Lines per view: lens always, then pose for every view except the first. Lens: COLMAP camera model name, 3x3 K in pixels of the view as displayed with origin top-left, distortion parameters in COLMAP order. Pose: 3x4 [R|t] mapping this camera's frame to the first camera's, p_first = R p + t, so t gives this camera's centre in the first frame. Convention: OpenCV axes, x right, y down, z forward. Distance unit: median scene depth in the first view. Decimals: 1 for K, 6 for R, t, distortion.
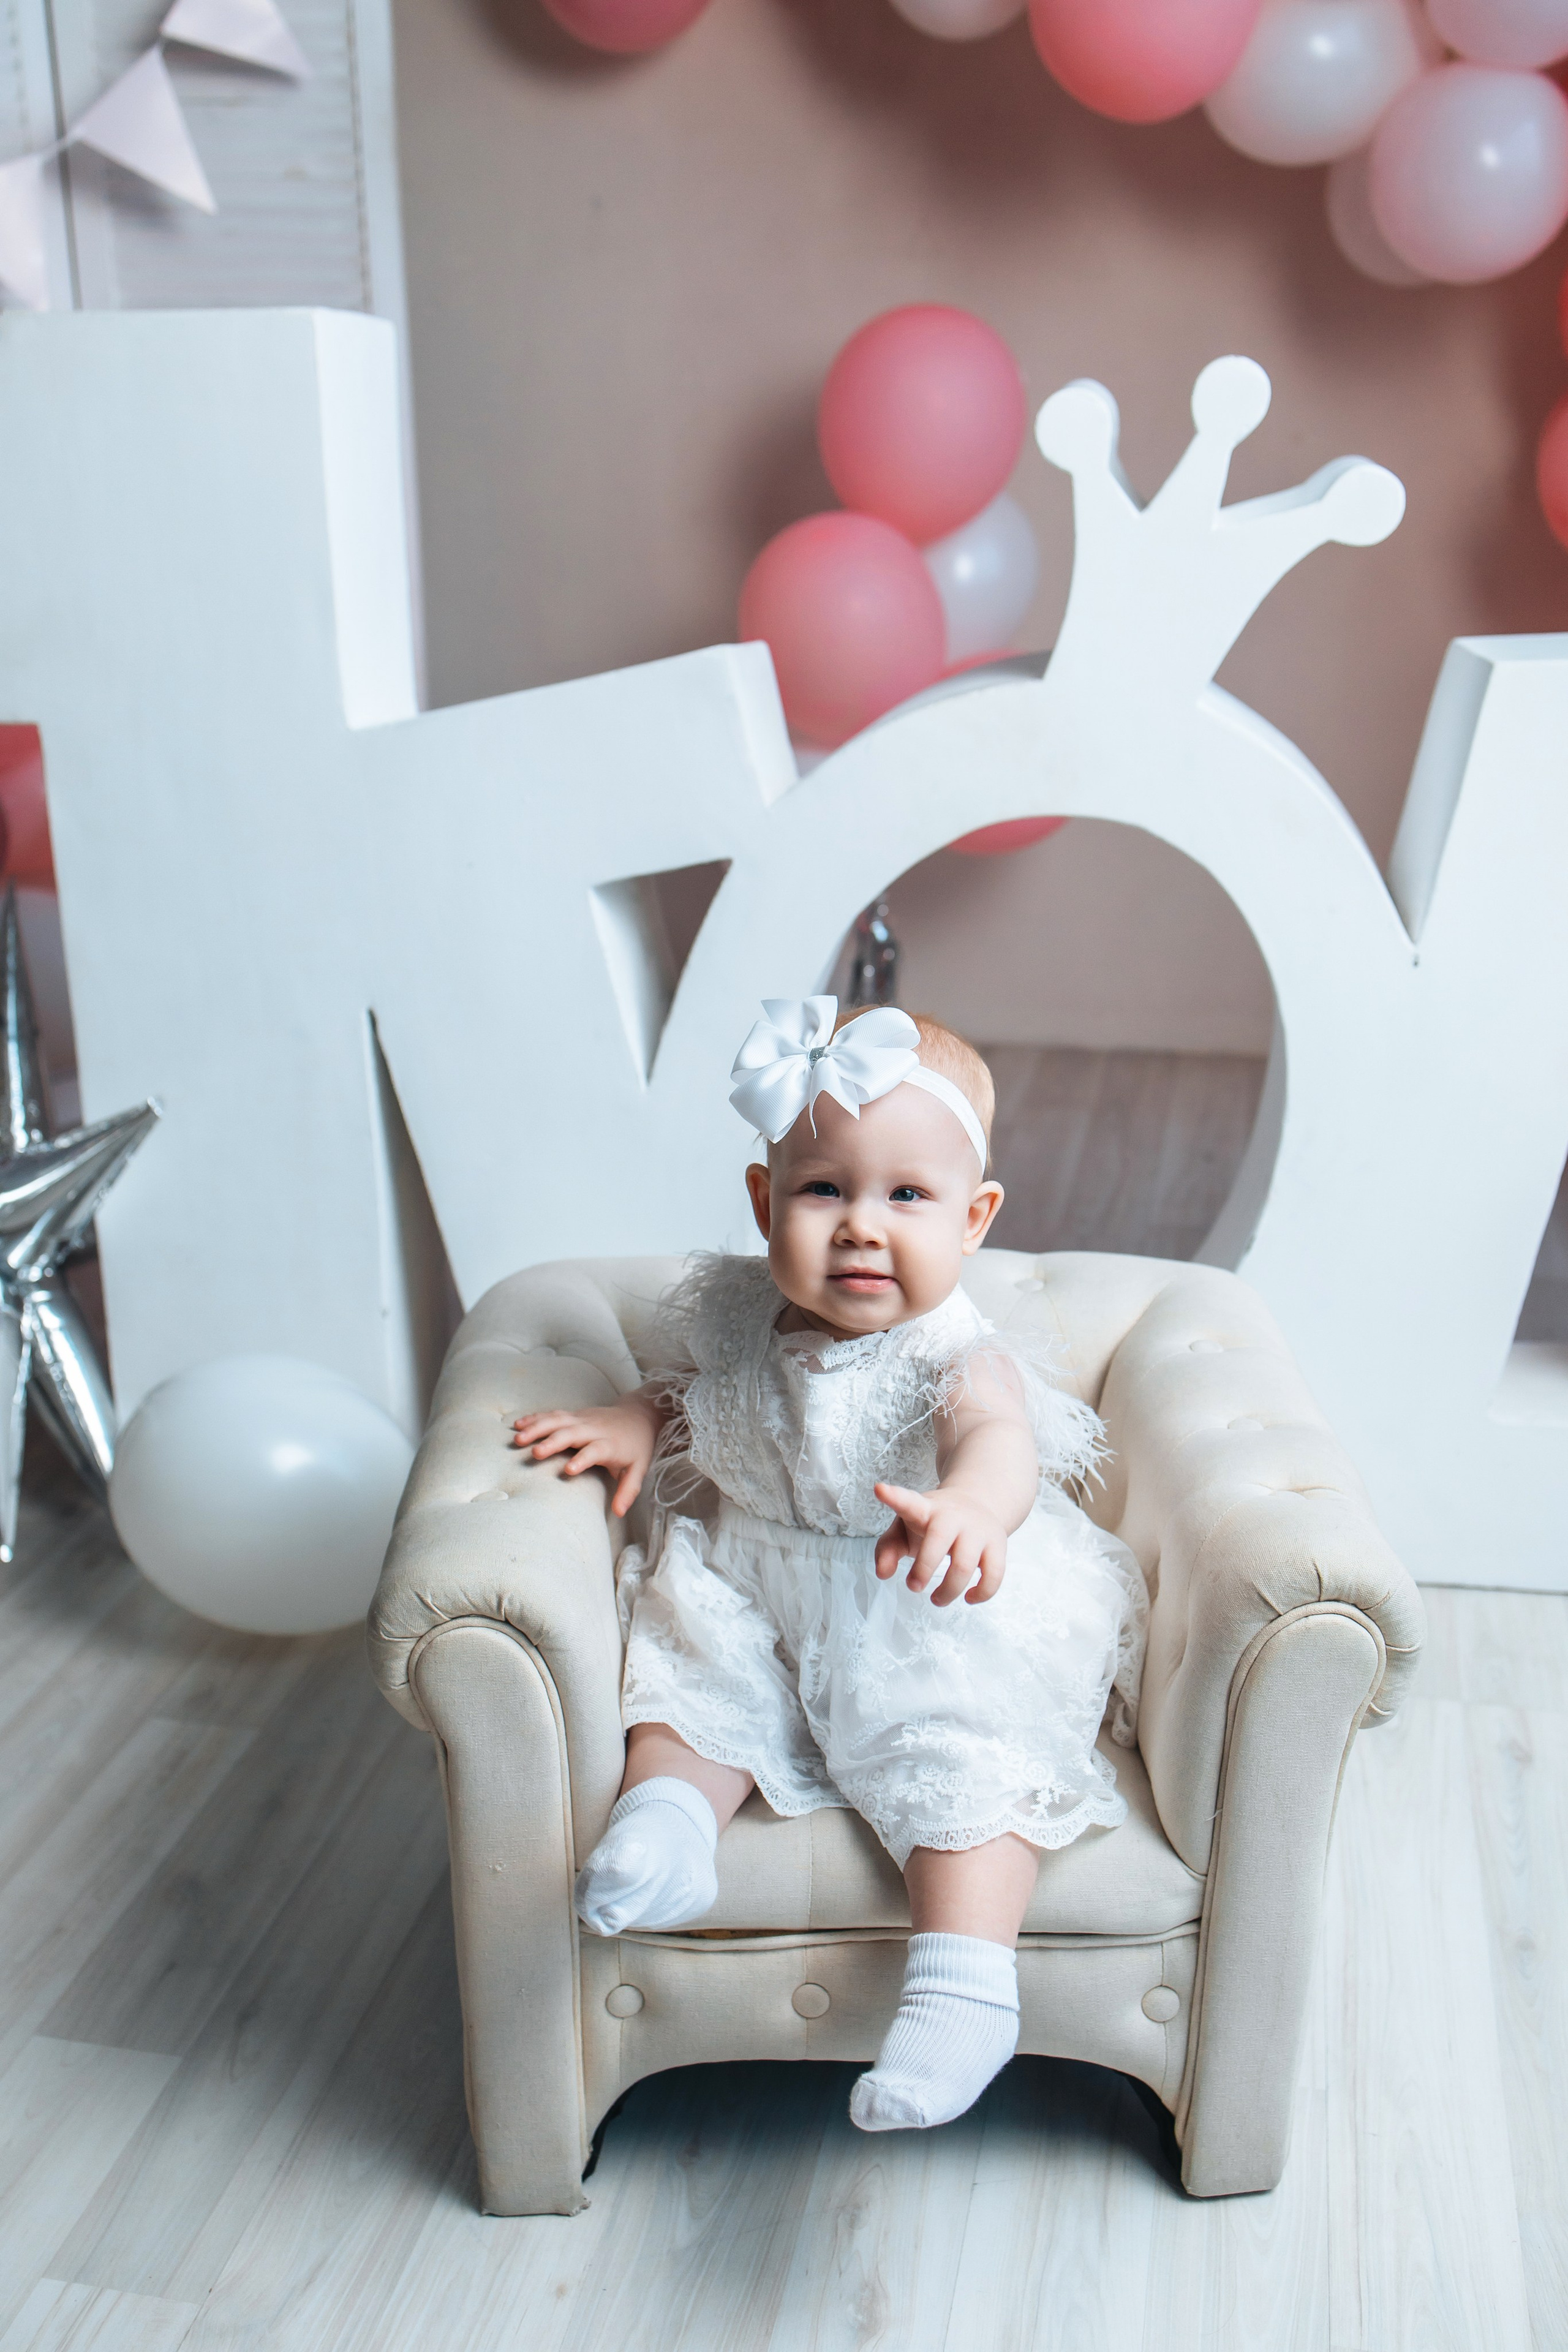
lens RADIAL K [[2356.9, 0, 788.2], [0, 2356.9, 1172.7], [0, 0, 1]] dist [0.047951, 0.002269]
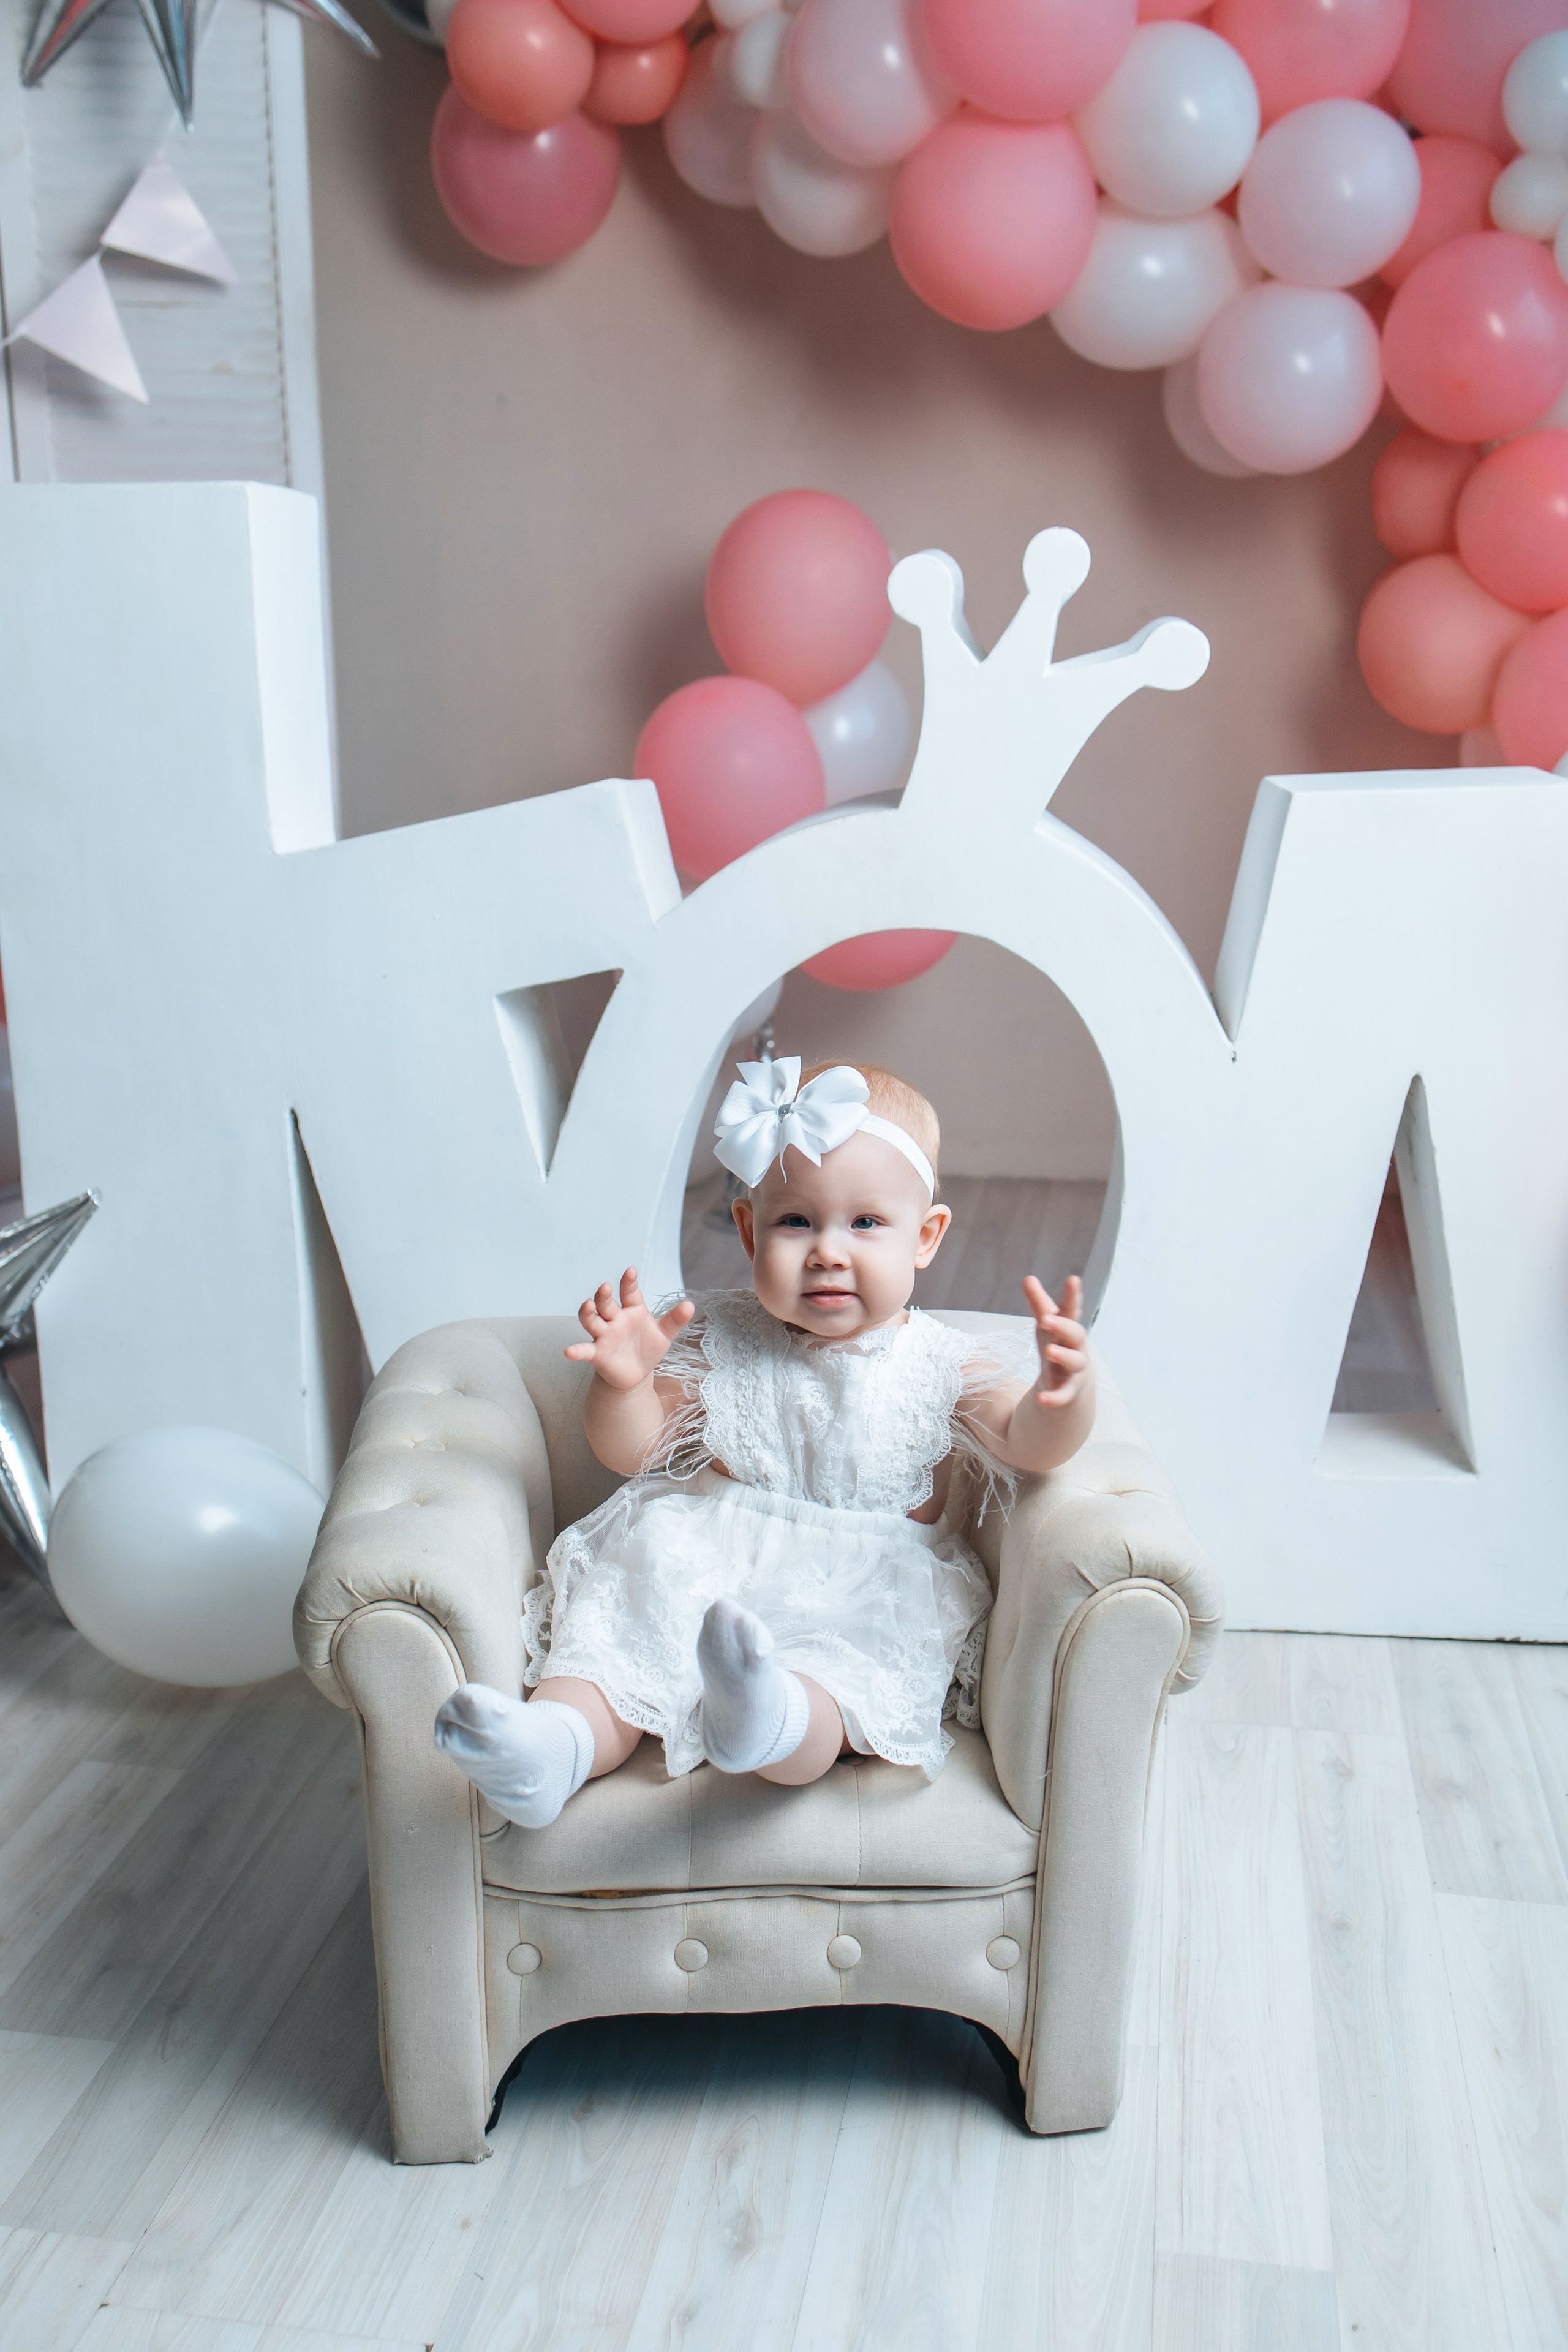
lens RADIAL K [[2346.3, 0, 785.8], [0, 2346.3, 1180.5], [0, 0, 1]] dist [0.046569, 0.031997]
pose [[0.999246, -0.006771, 0.038219, 0.010033], [0.009457, 0.997463, -0.070554, 0.045665], [-0.037644, 0.070862, 0.996776, -0.097490]]
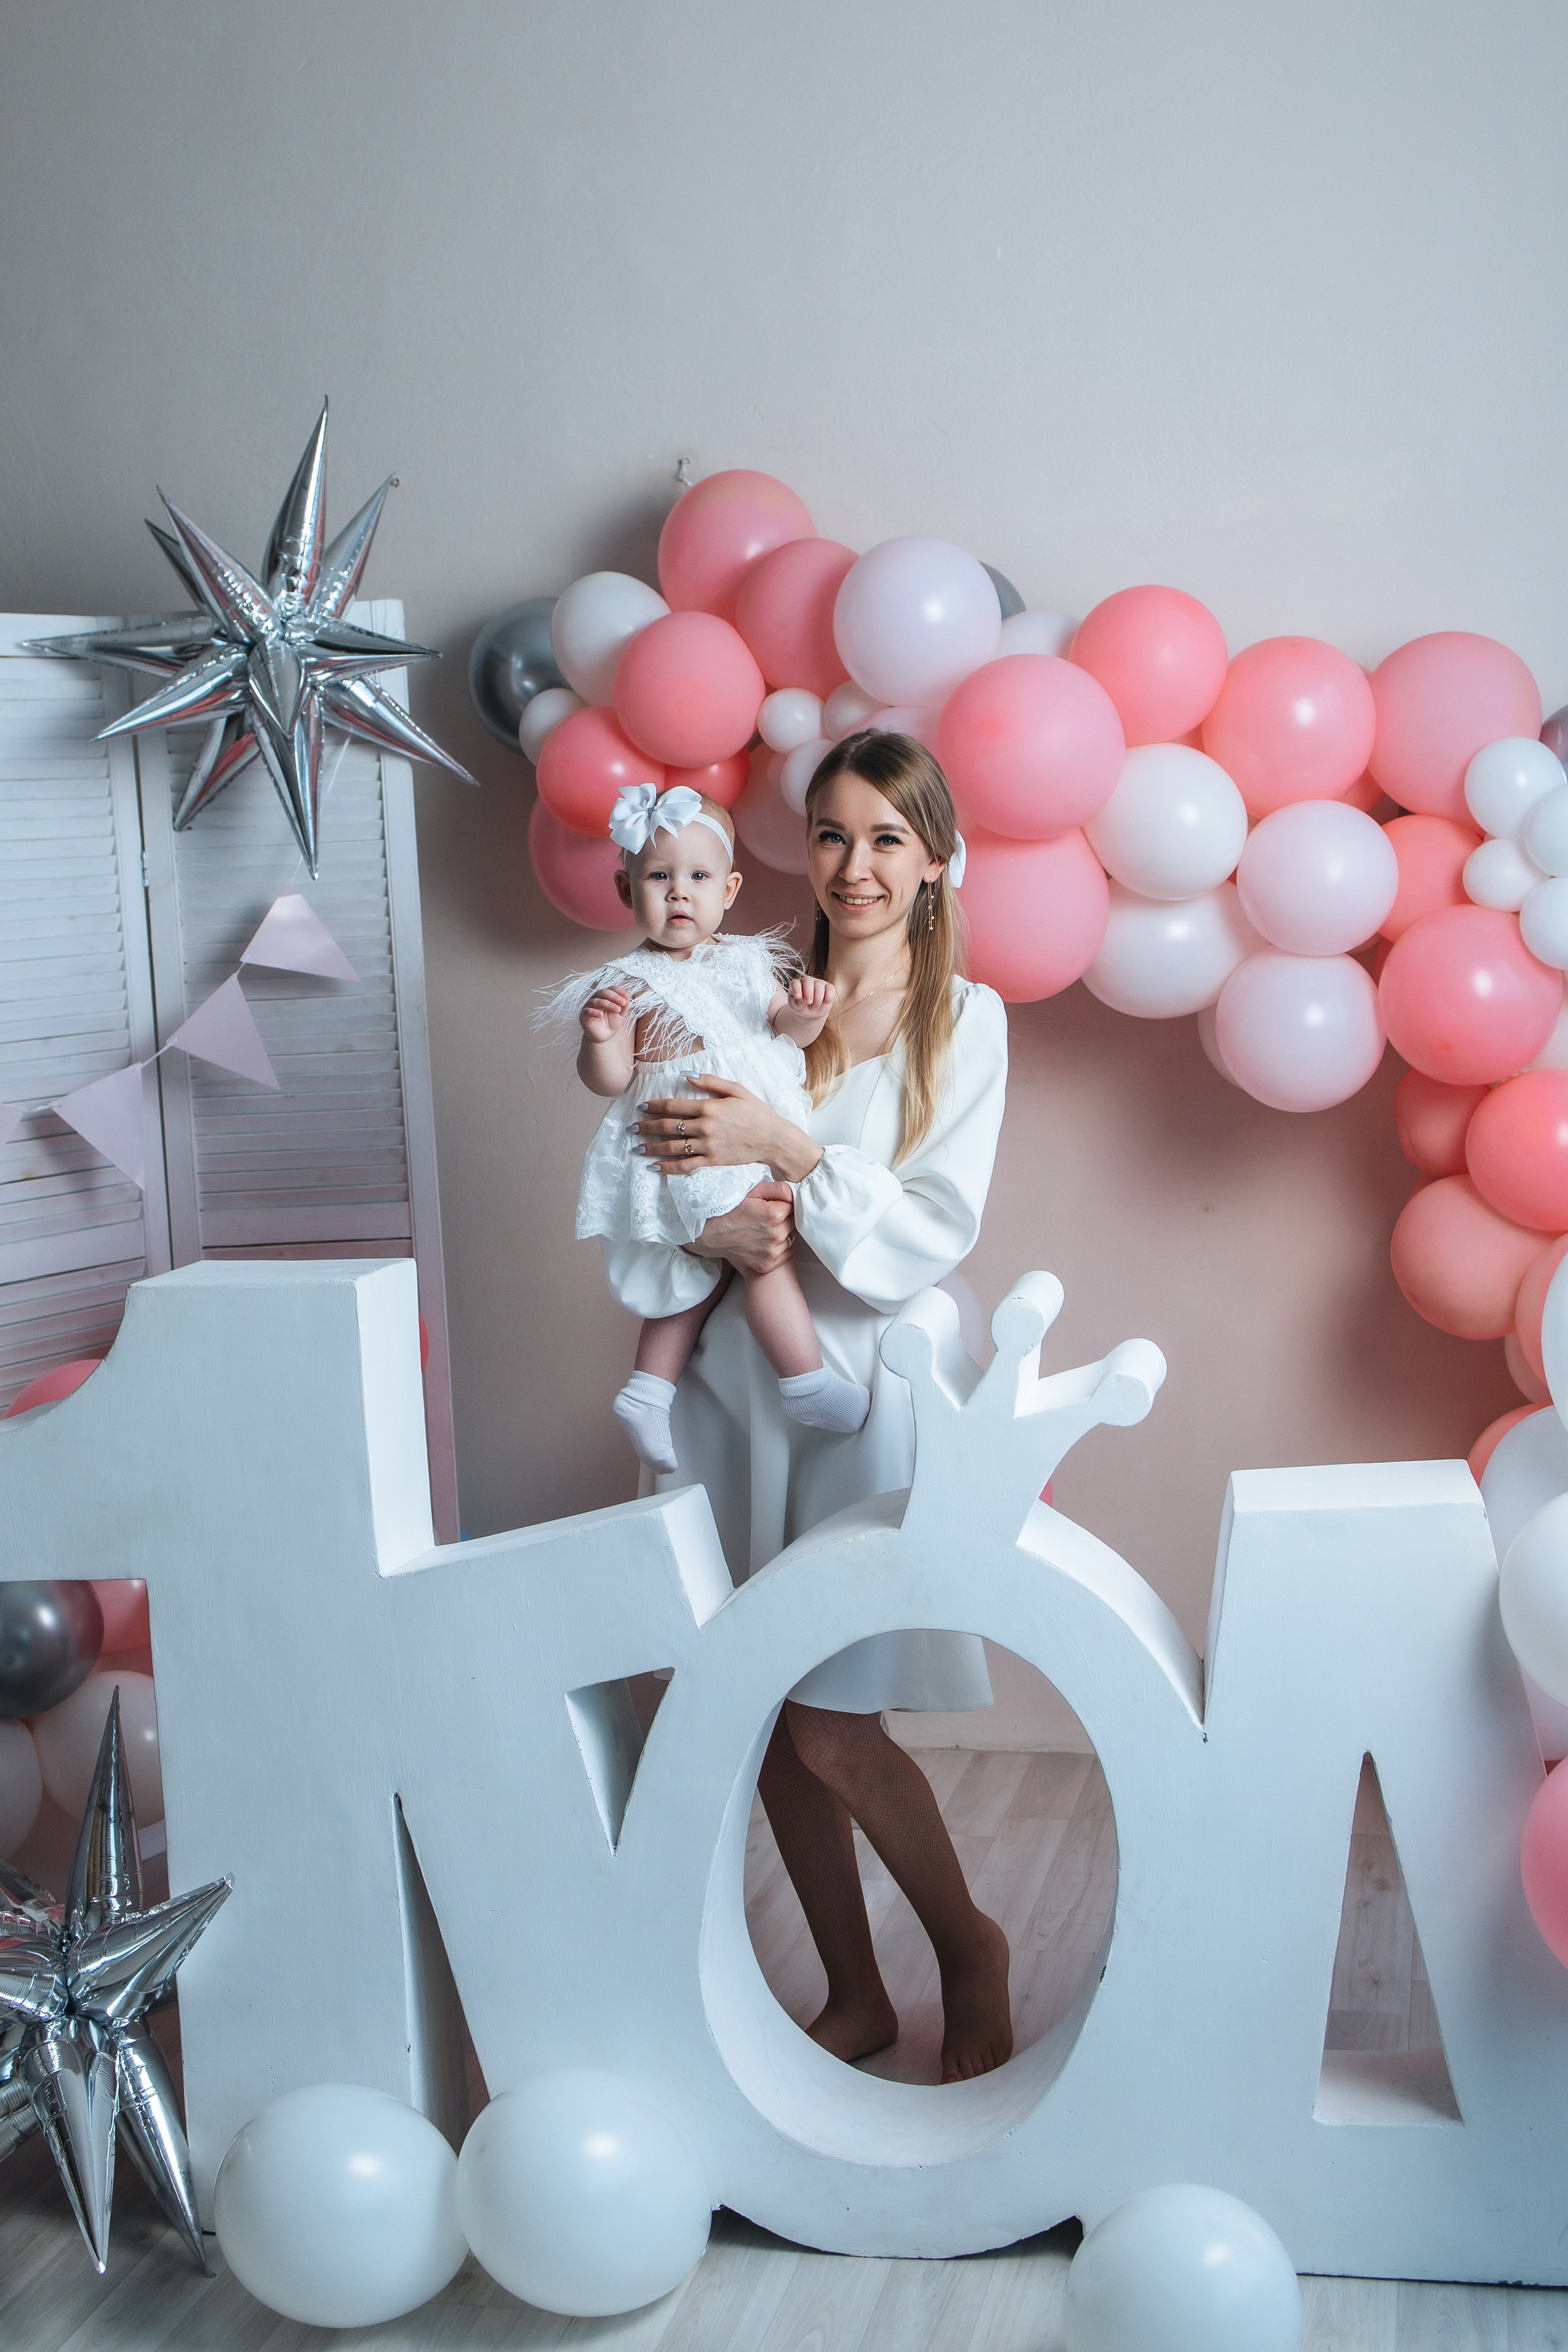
lens RADIAL K [[2785.9, 0, 744.4], [0, 2785.9, 1065.2], [0, 0, 1]] dist [0.054486, -0.000327]
pose [[0.997742, -0.043296, -0.051345, 0.110115], [0.028795, 0.966414, -0.255373, -0.062072], [0.060677, 0.253318, 0.965478, -0.573898]]
